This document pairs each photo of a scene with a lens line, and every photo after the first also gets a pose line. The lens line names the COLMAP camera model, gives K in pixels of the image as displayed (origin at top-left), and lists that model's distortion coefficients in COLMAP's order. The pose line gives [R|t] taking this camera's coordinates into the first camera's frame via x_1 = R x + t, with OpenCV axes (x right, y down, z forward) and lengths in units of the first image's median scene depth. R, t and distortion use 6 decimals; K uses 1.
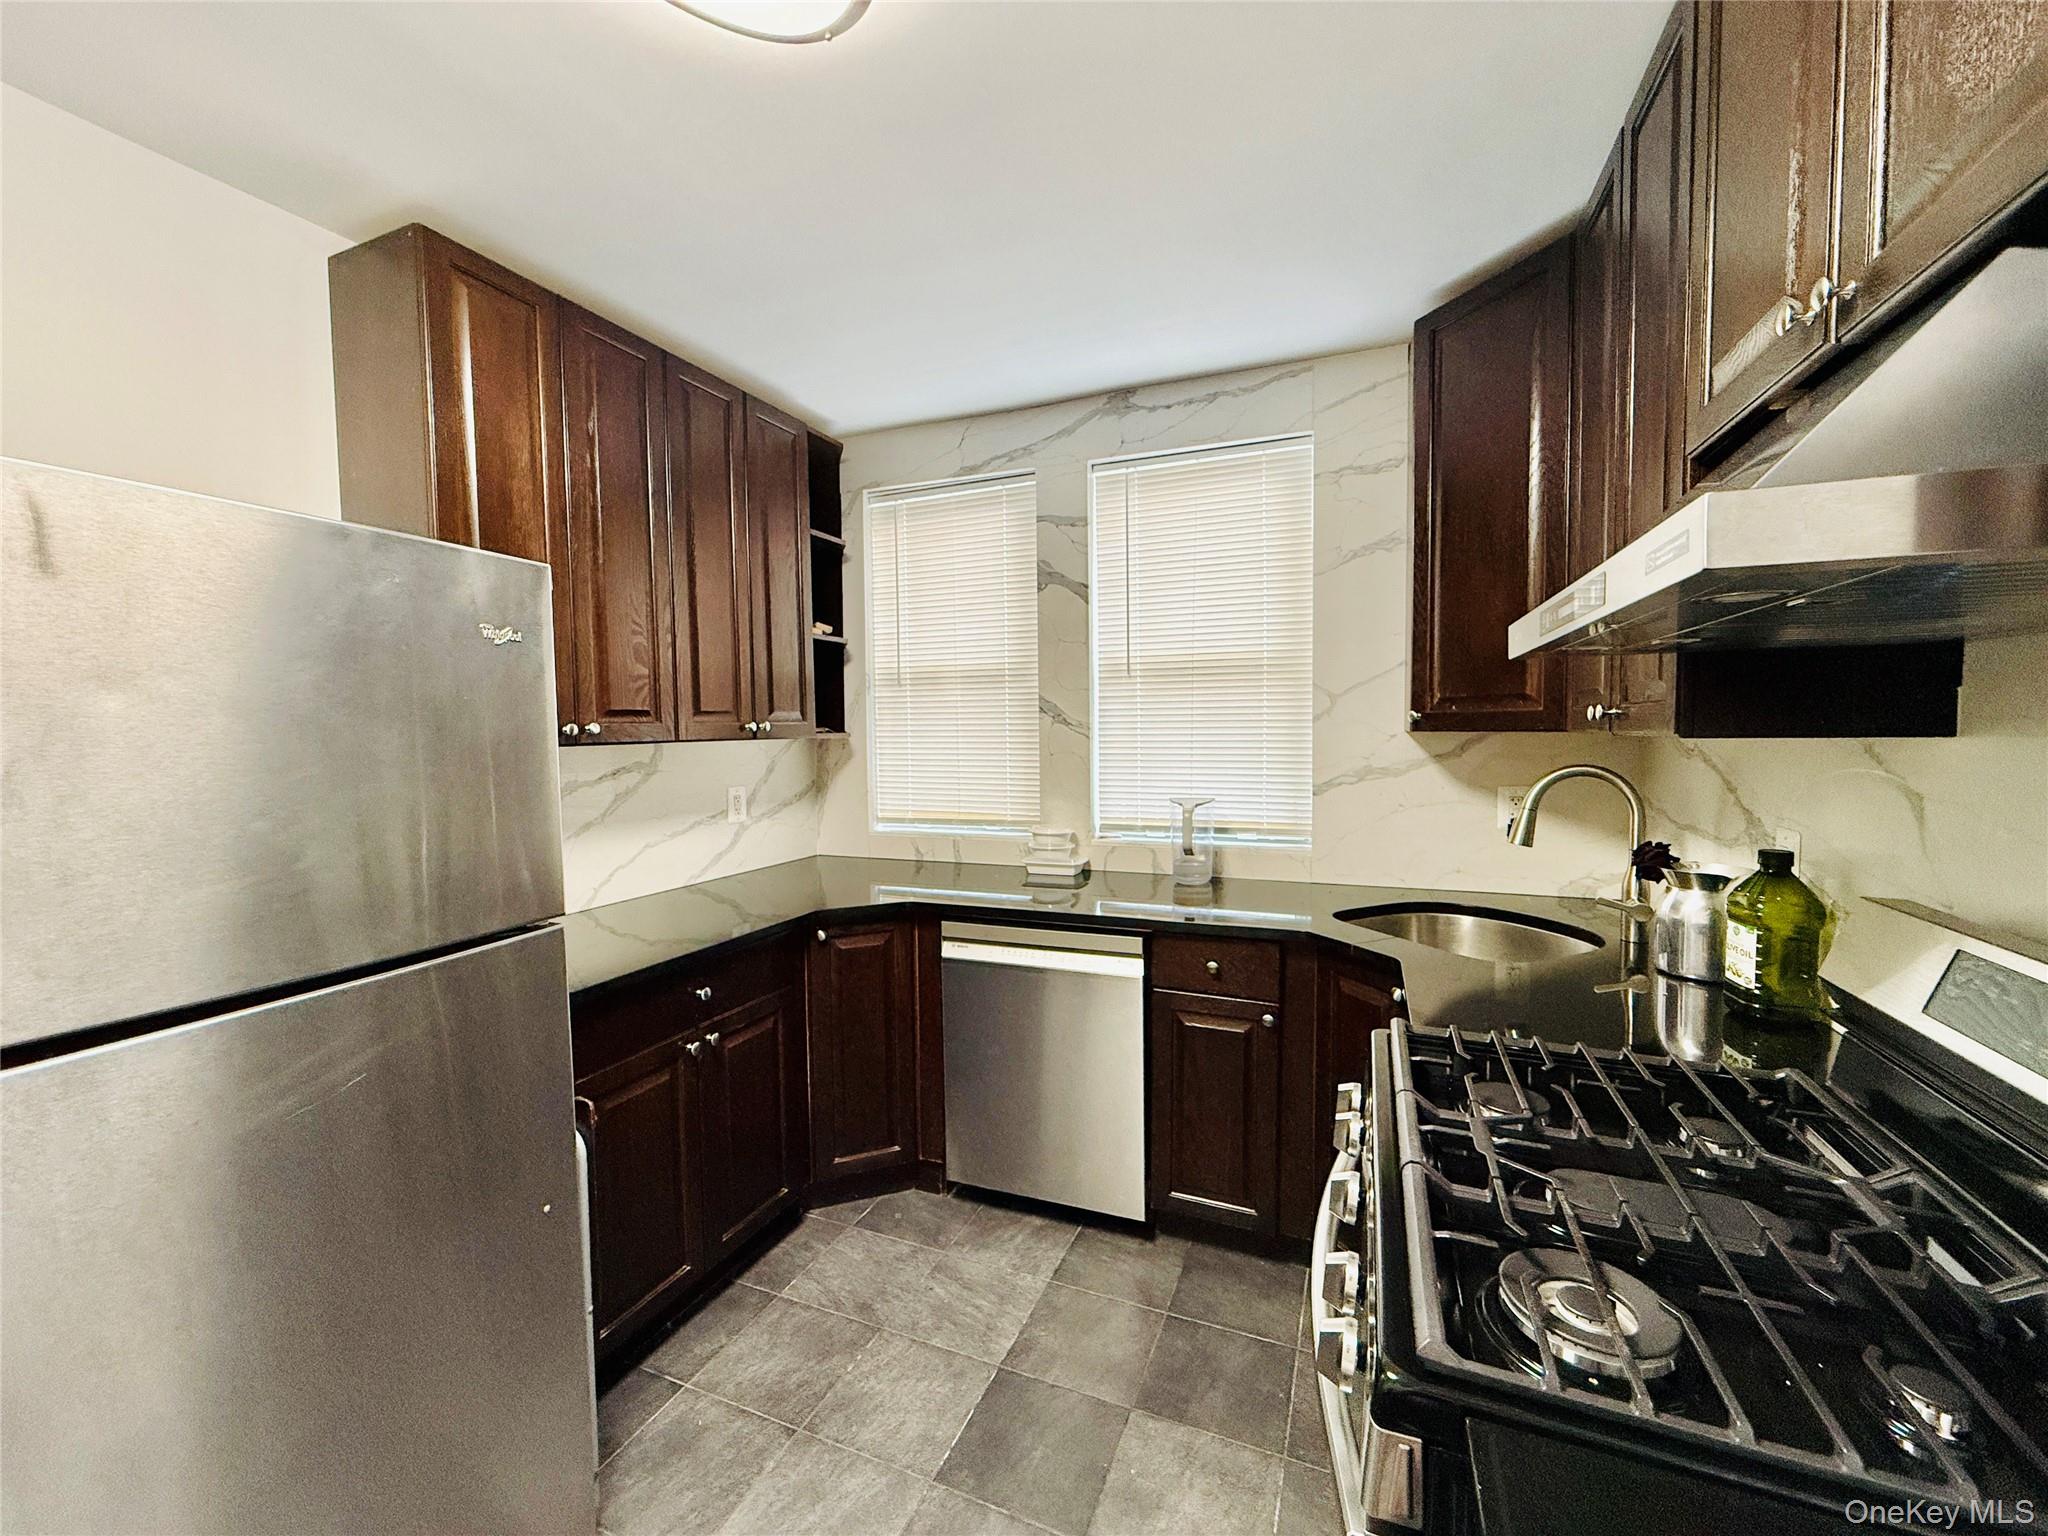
lens RADIAL K [[813.5, 0, 1024.0], [0, 813.5, 768.0], [0, 0, 1]] dist [-0.002986, -0.000103]
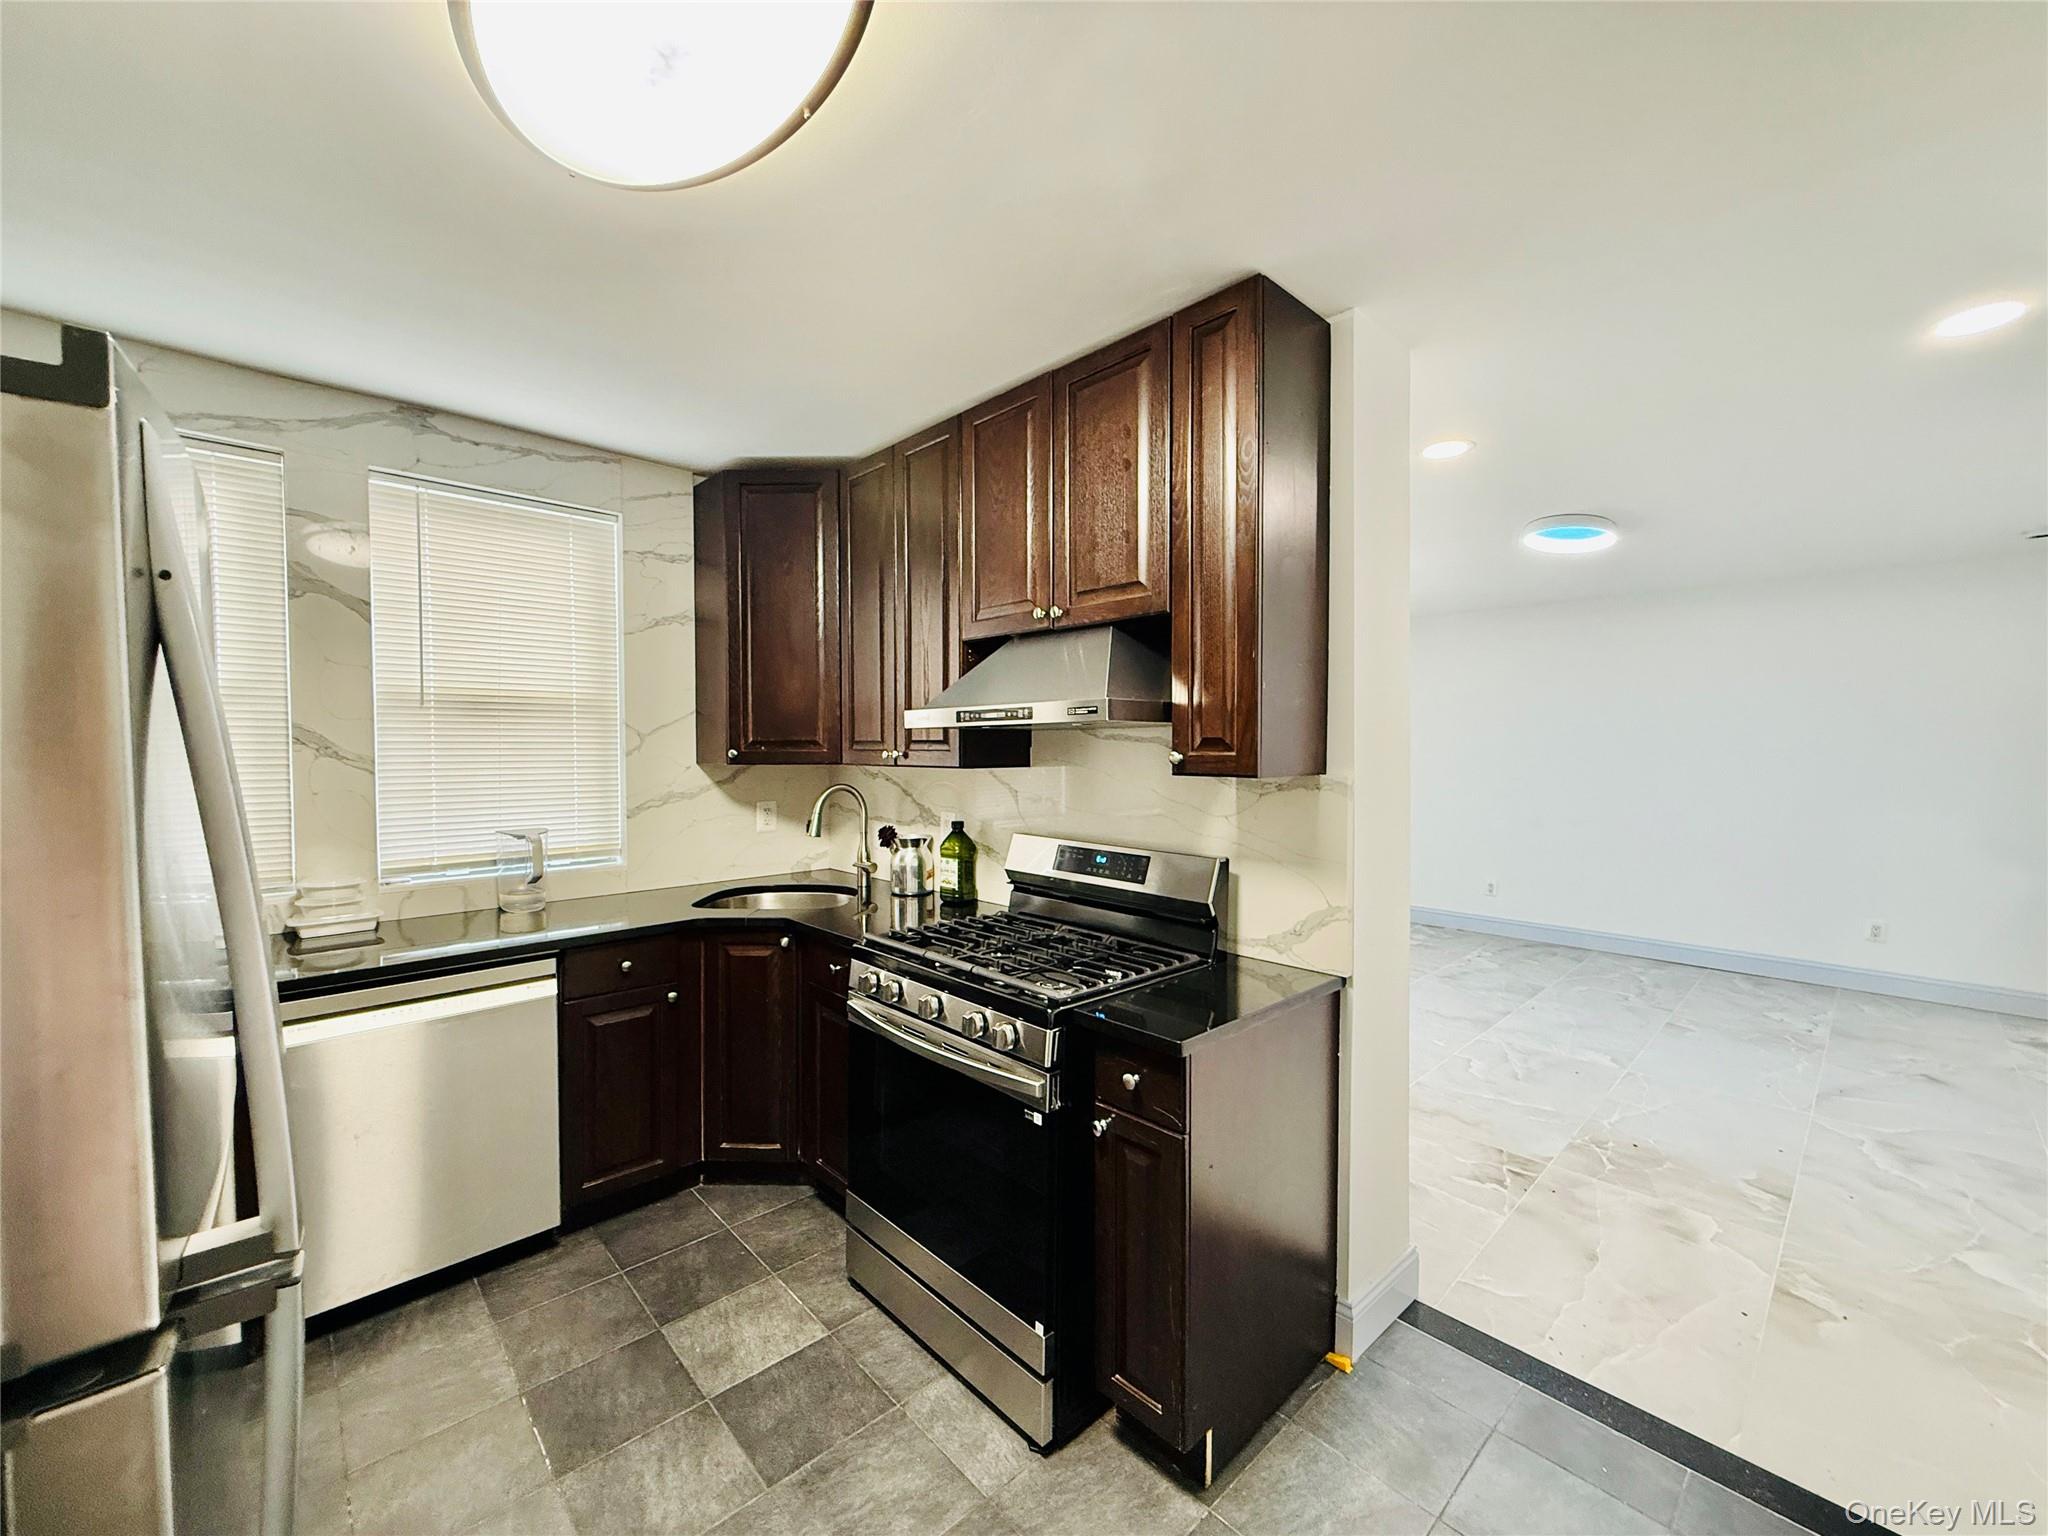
lens RADIAL K [[821.7, 0, 1021.9], [0, 821.7, 763.1], [0, 0, 1]] dist [-0.003296, -0.000244]
pose [[0.408104, -0.008279, 0.912898, -0.554444], [0.039912, 0.999165, -0.008781, -0.014909], [-0.912062, 0.040019, 0.408094, -0.018121]]
